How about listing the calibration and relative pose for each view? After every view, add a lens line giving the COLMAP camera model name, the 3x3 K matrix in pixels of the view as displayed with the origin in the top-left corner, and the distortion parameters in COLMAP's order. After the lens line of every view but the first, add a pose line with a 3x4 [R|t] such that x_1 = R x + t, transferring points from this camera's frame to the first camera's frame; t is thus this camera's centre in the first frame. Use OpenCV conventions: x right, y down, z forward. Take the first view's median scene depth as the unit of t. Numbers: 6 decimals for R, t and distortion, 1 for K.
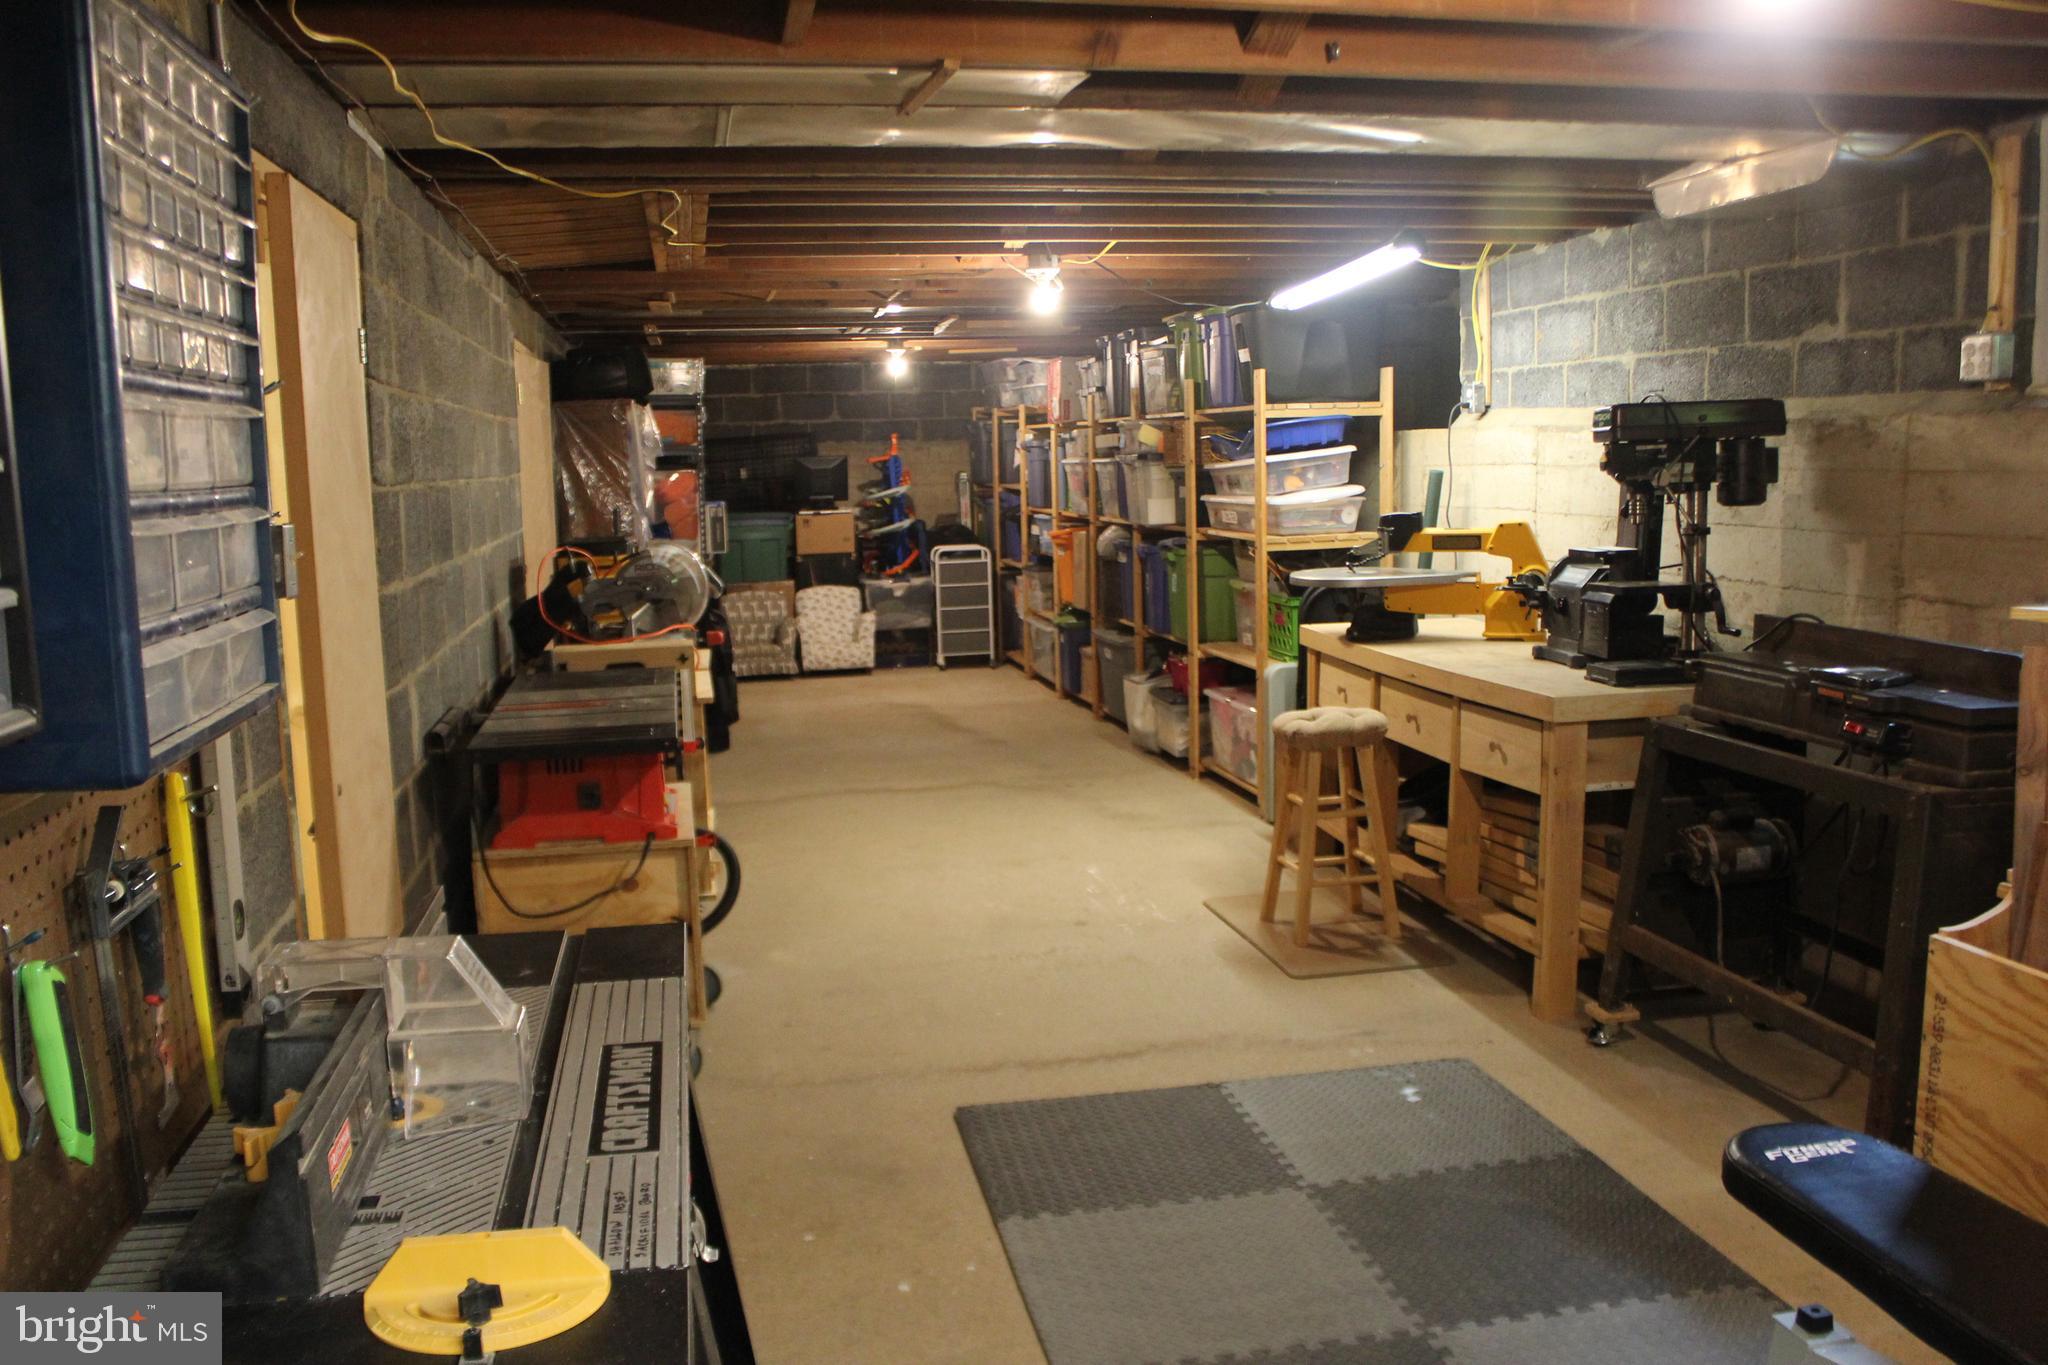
lens RADIAL K [[1751.7, 0, 1015.6], [0, 1751.7, 727.6], [0, 0, 1]] dist [-0.125418, 0.096459]
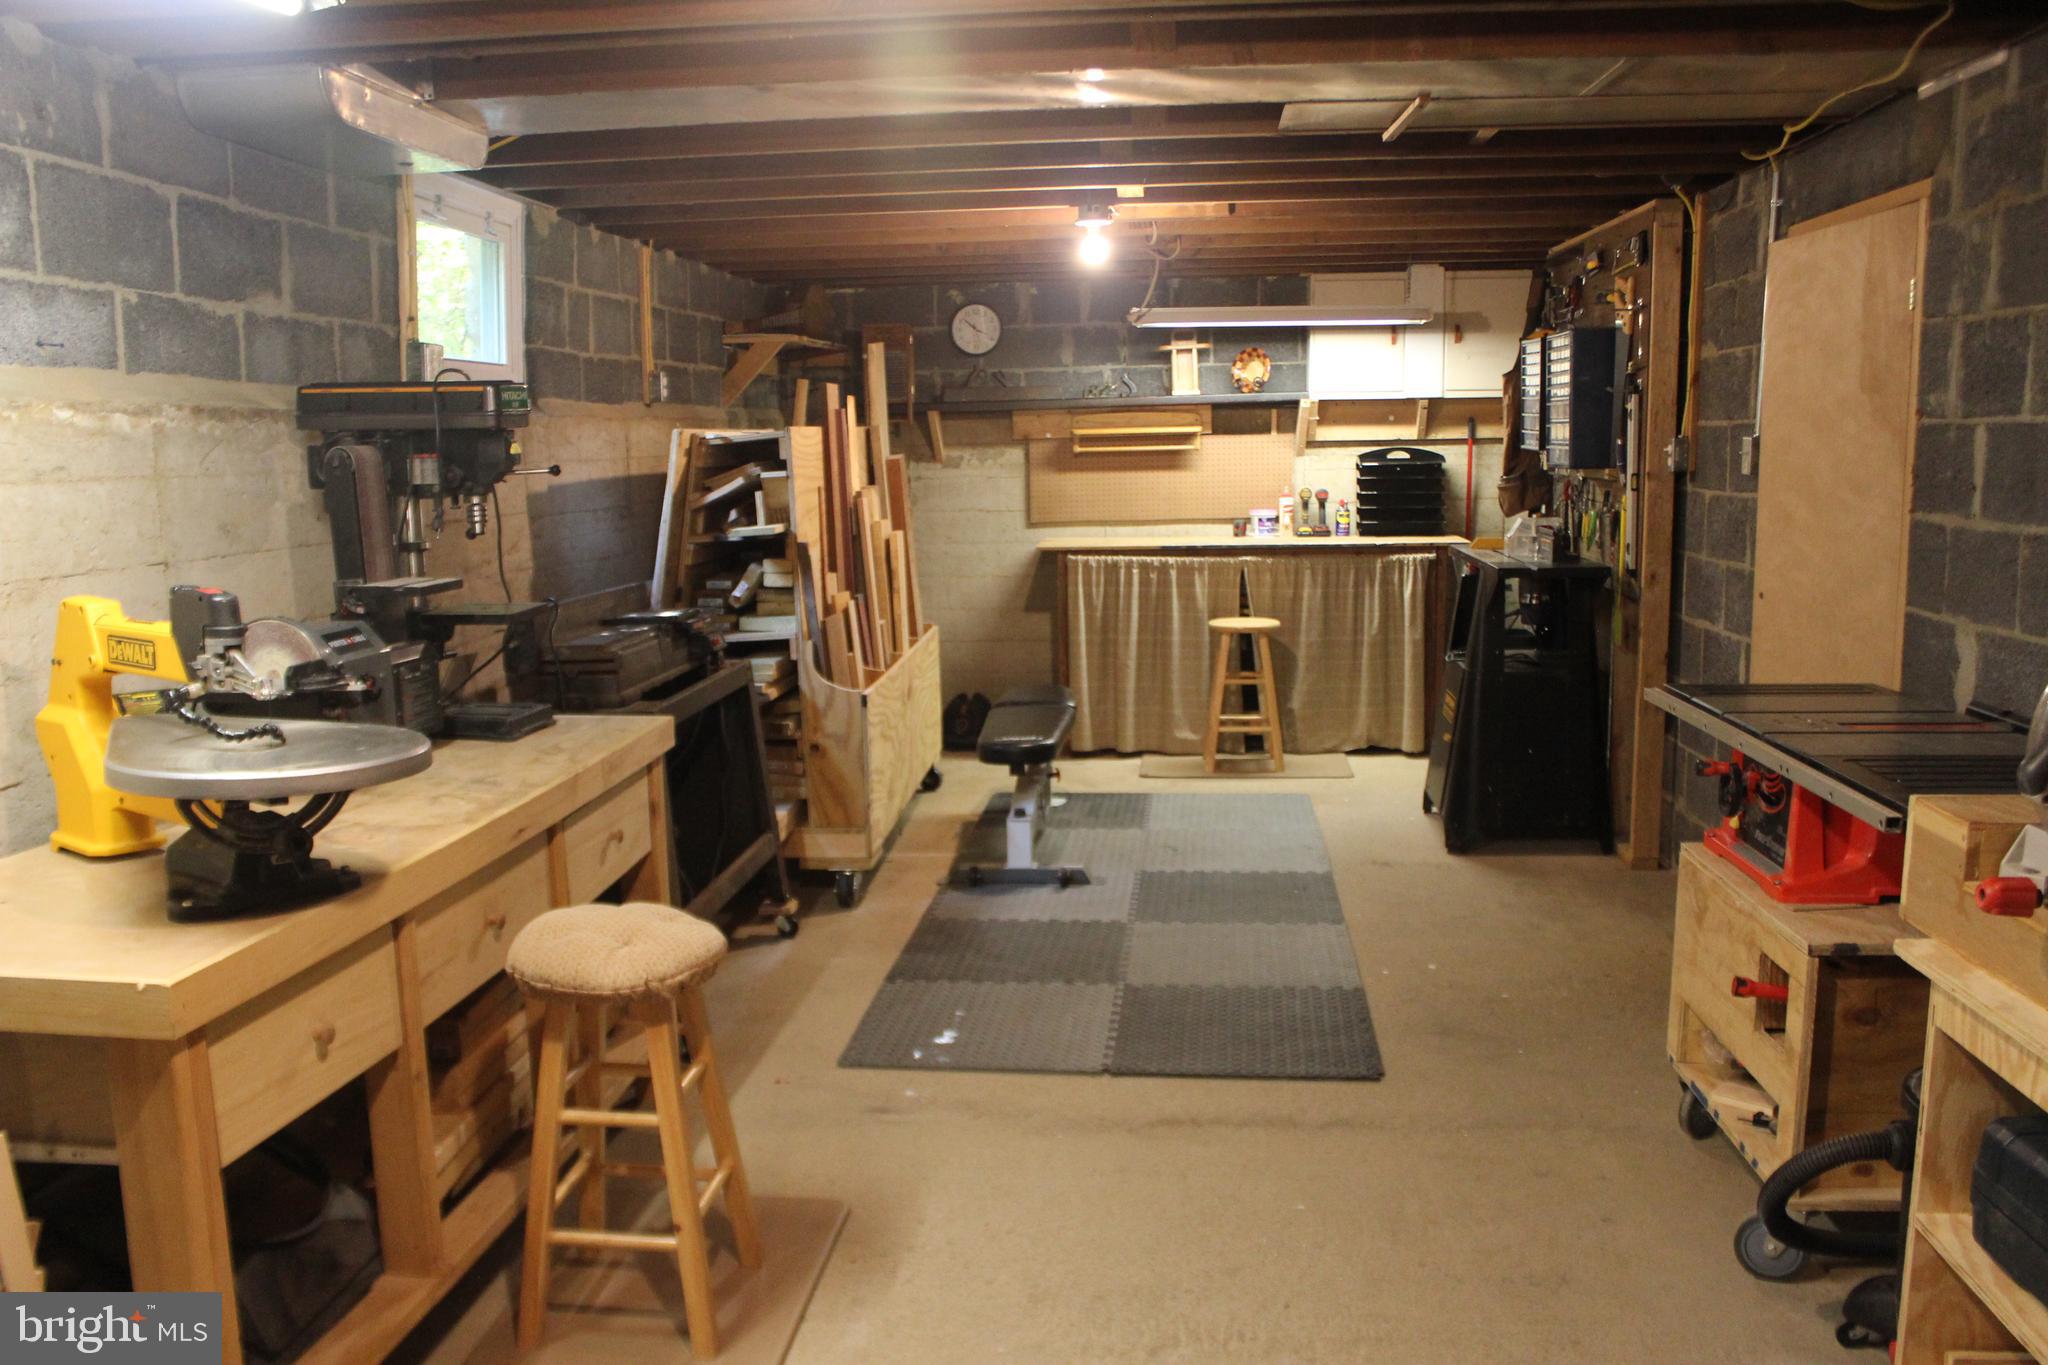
lens RADIAL K [[1720.9, 0, 1024.3], [0, 1720.9, 608.8], [0, 0, 1]] dist [-0.001807, -0.002171]
pose [[-0.959943, 0.012972, 0.279896, -0.076840], [0.081689, 0.968488, 0.235281, -0.187998], [-0.268024, 0.248721, -0.930753, 1.258936]]
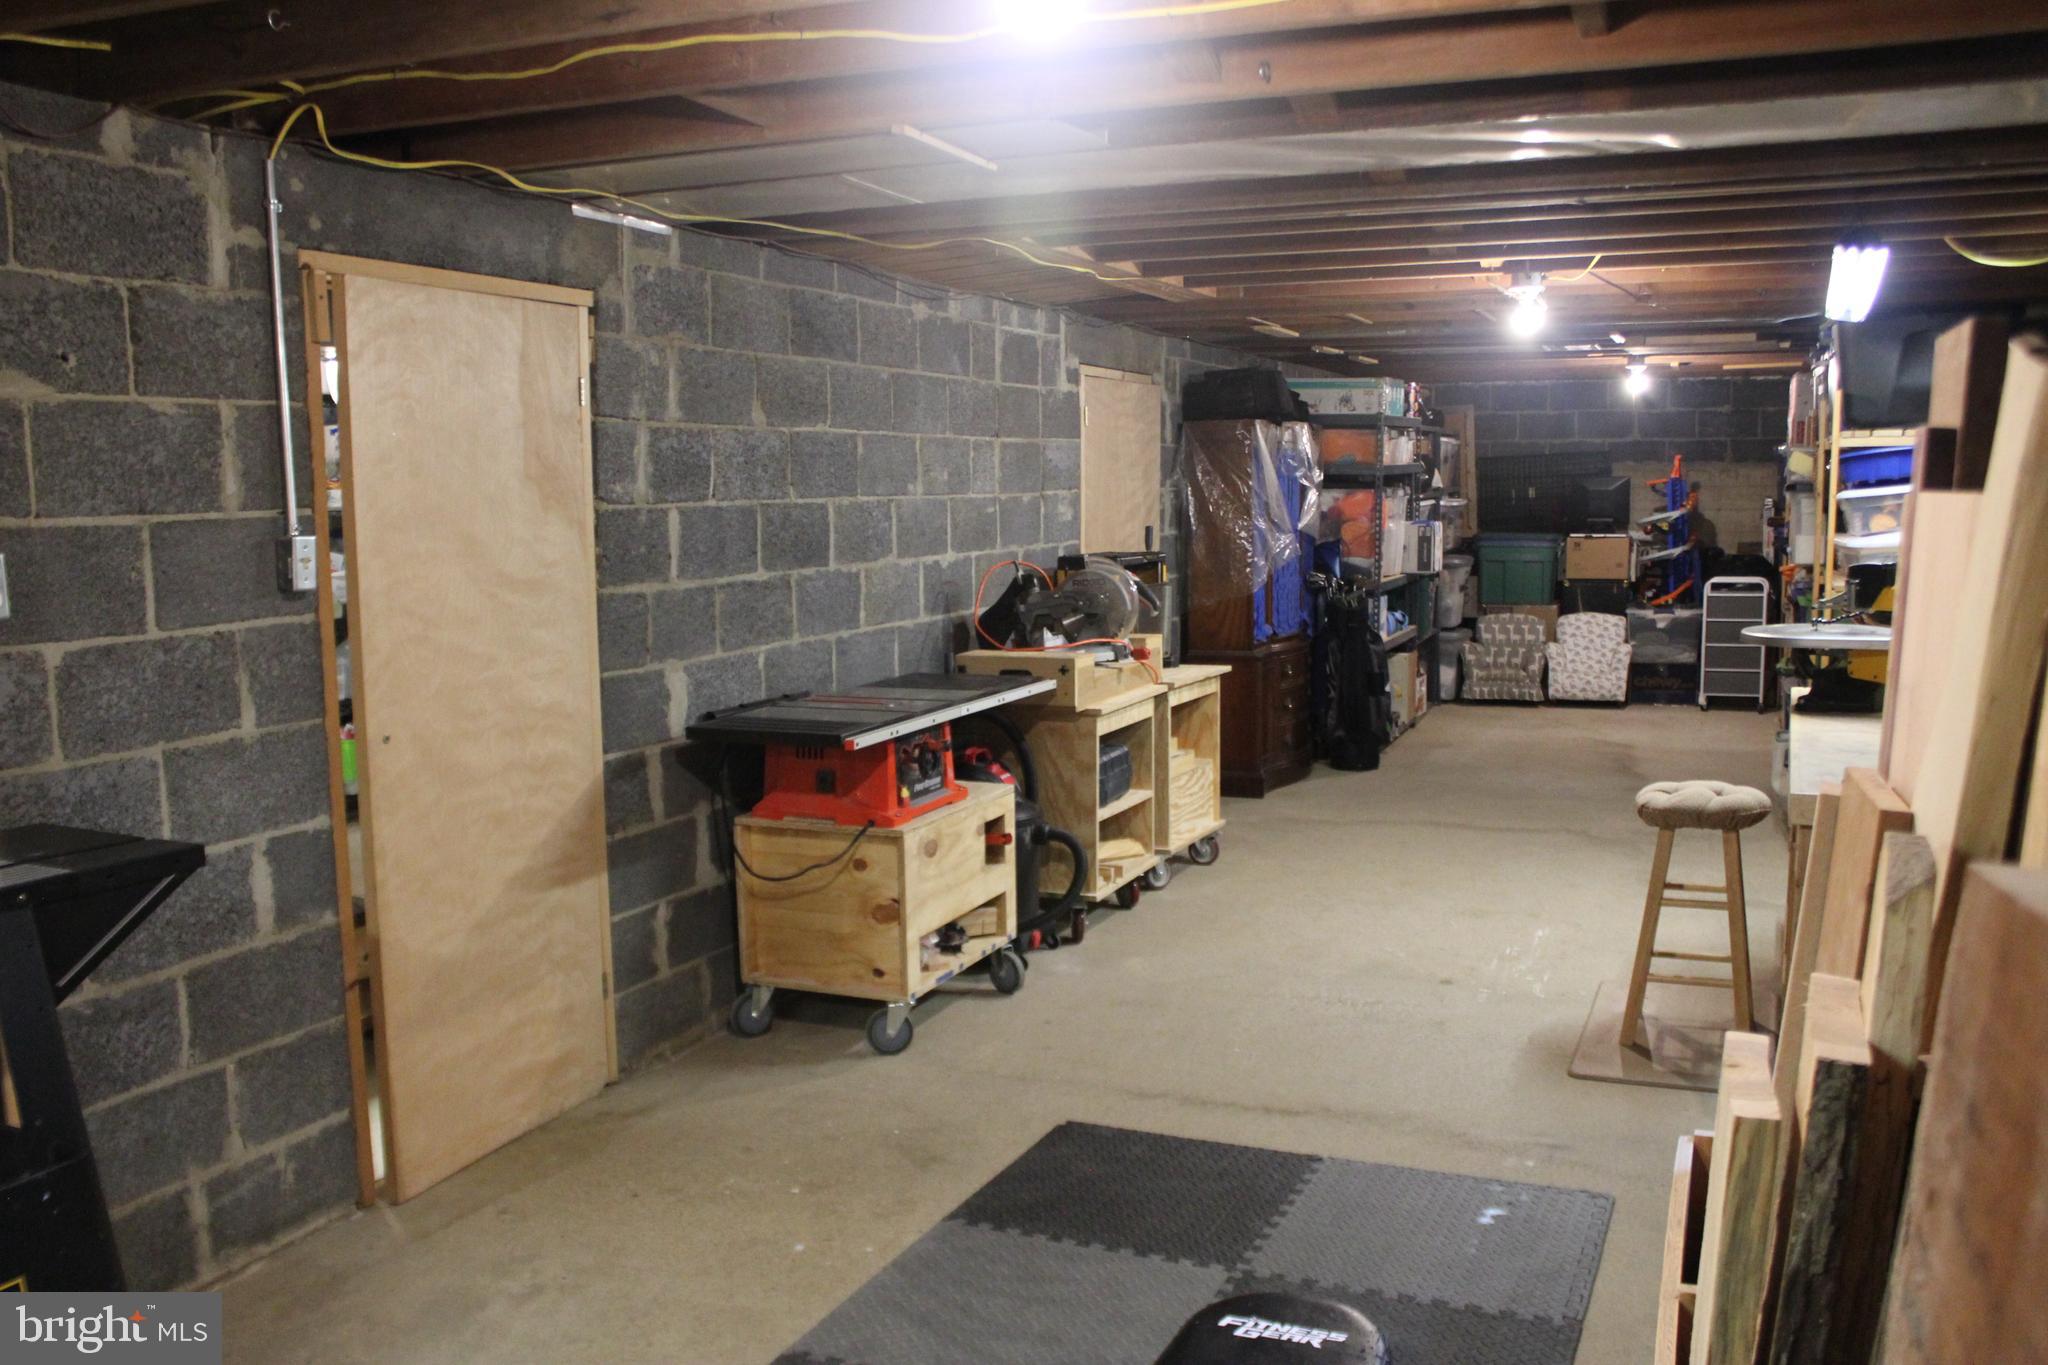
lens RADIAL K [[1751.7, 0, 1015.6], [0, 1751.7, 727.6], [0, 0, 1]] dist [-0.125418, 0.096459]
pose [[0.821806, 0.092130, -0.562269, 0.332923], [-0.094376, 0.995219, 0.025131, -0.024342], [0.561896, 0.032412, 0.826572, 0.082848]]
